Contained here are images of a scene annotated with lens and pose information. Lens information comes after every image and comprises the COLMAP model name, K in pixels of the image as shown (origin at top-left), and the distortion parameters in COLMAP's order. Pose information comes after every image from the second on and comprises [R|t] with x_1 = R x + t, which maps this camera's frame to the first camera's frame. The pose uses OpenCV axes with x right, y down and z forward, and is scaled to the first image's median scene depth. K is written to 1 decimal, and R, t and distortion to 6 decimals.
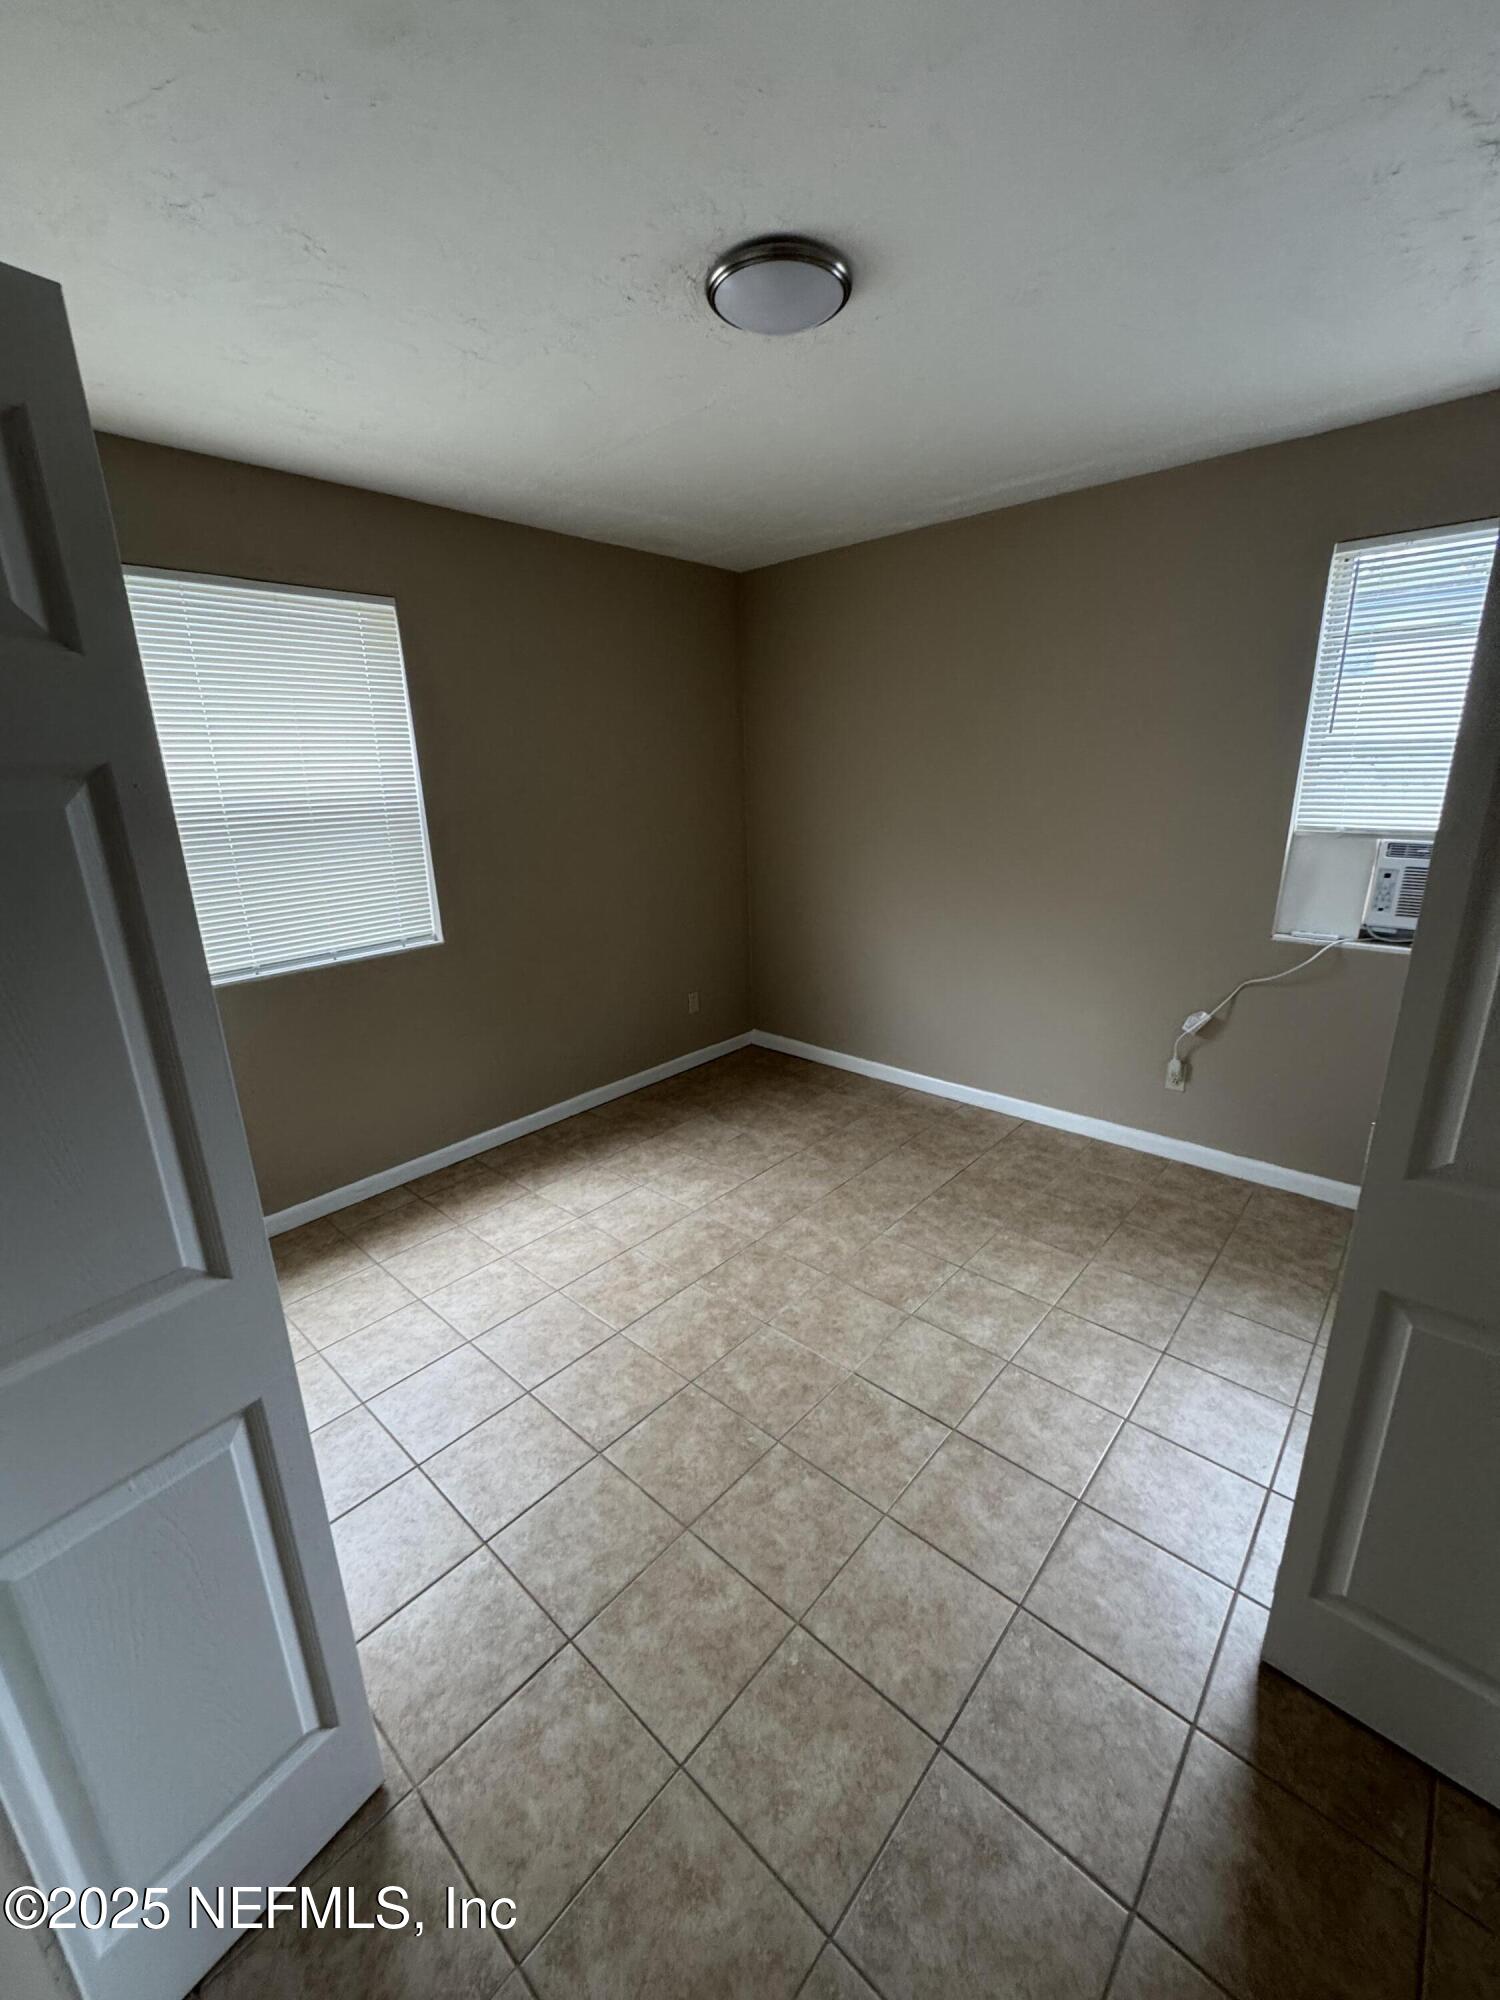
lens RADIAL K [[799.2, 0, 749.6], [0, 799.2, 999.4], [0, 0, 1]] dist [-0.002104, -0.000088]
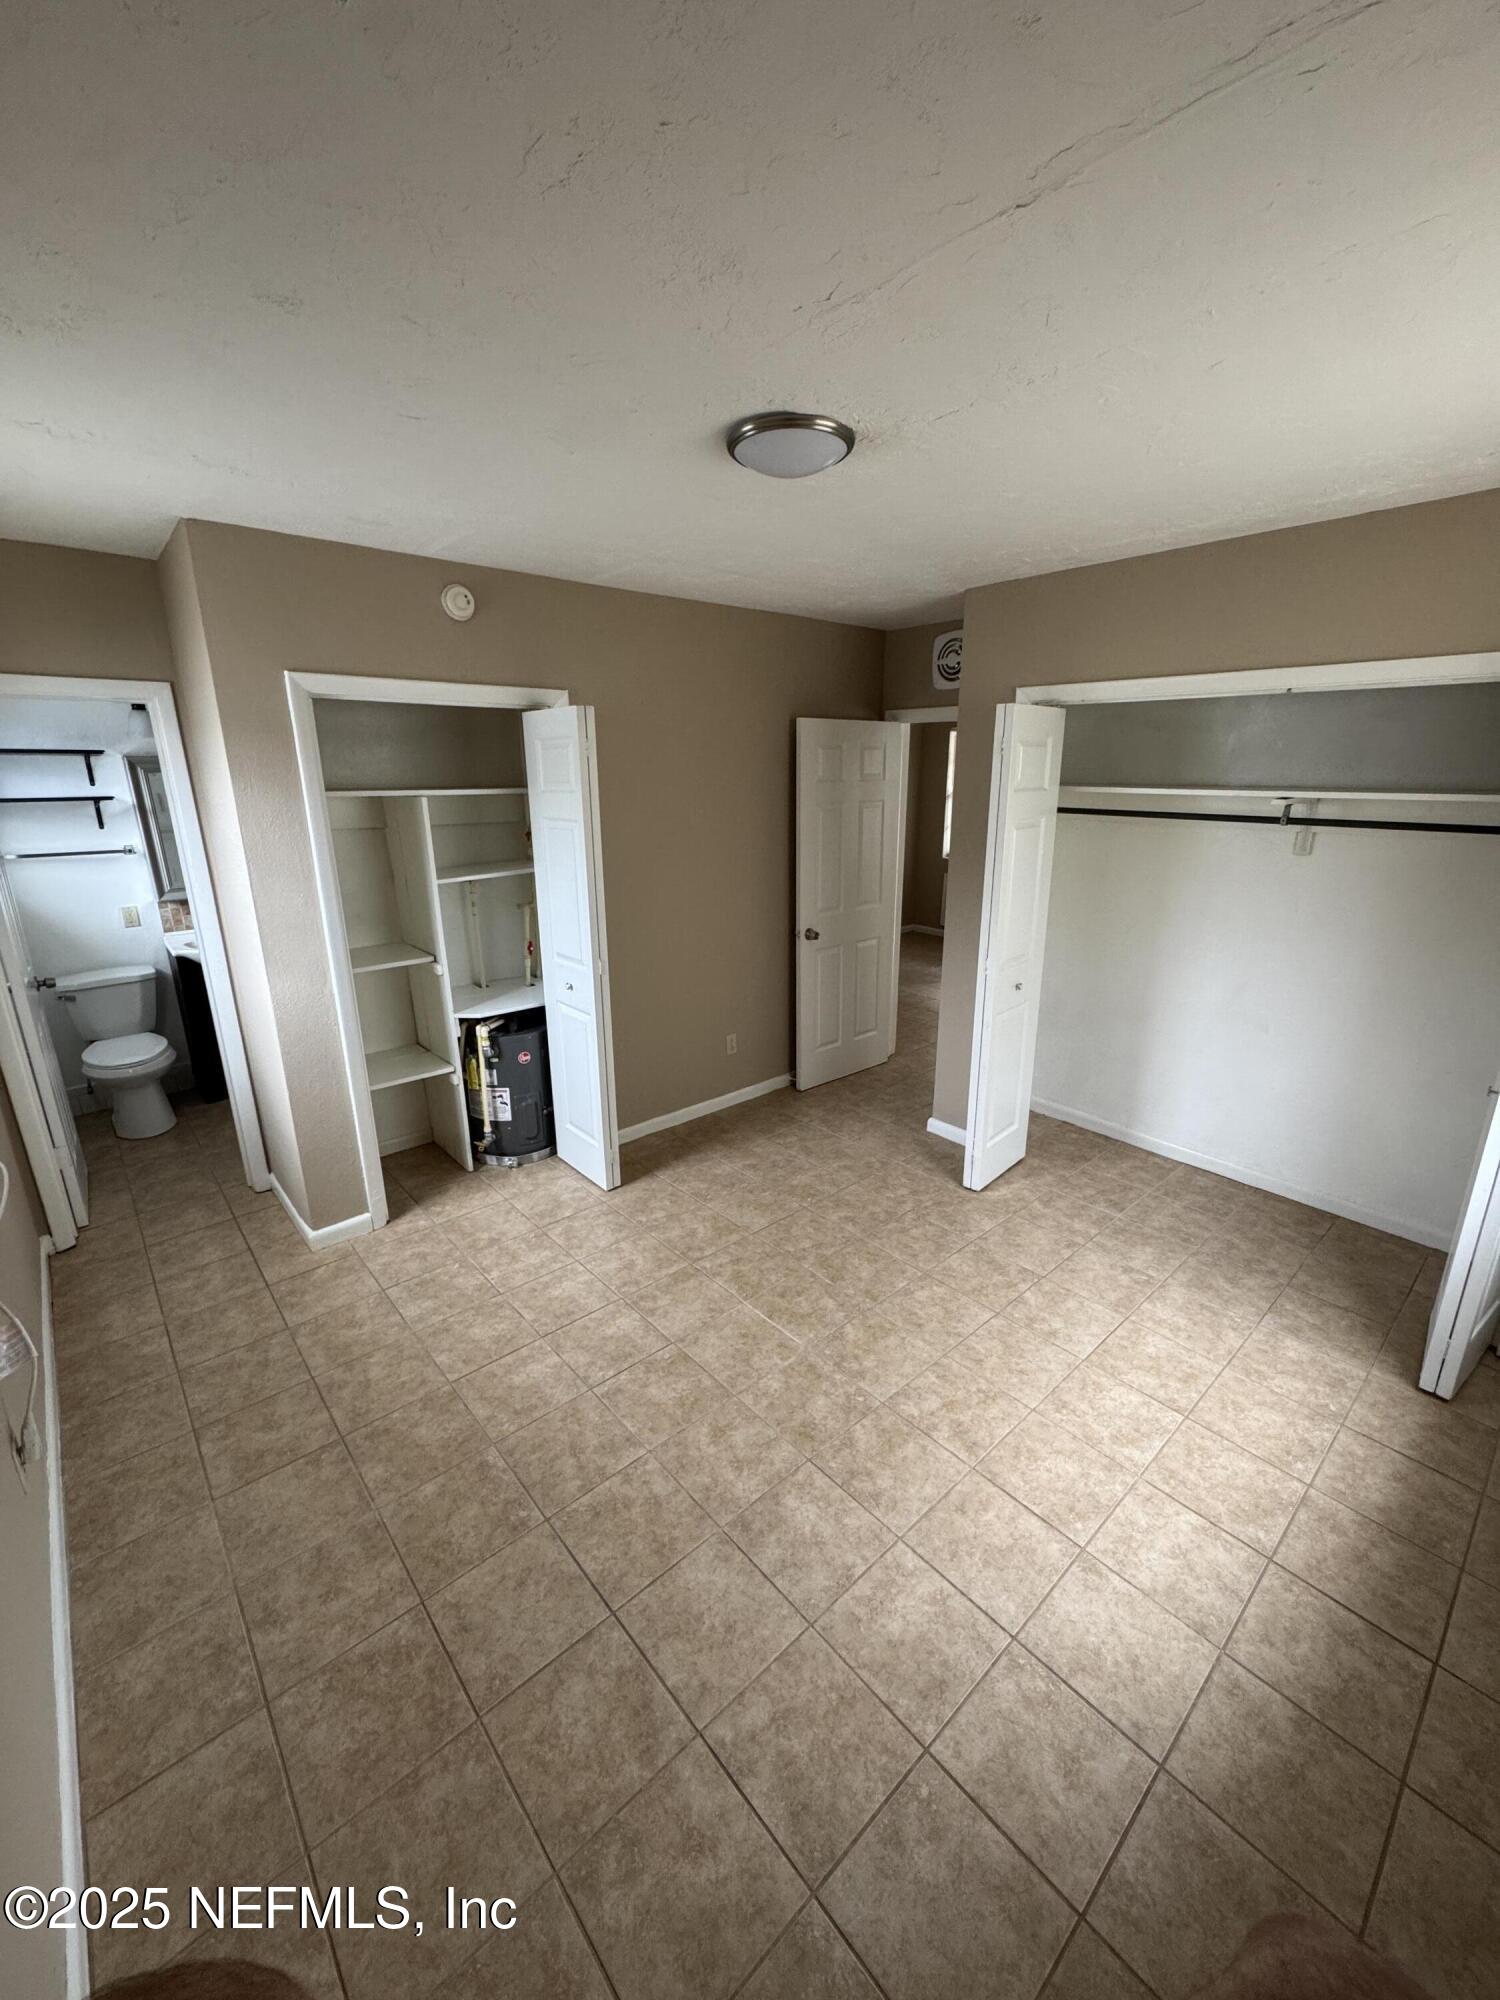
lens RADIAL K [[799.2, 0, 751.3], [0, 799.2, 1005.5], [0, 0, 1]] dist [-0.002104, -0.000088]
pose [[-0.993413, -0.000830, 0.114584, -0.024246], [0.060633, 0.844700, 0.531795, -0.502682], [-0.097230, 0.535240, -0.839086, 1.471851]]
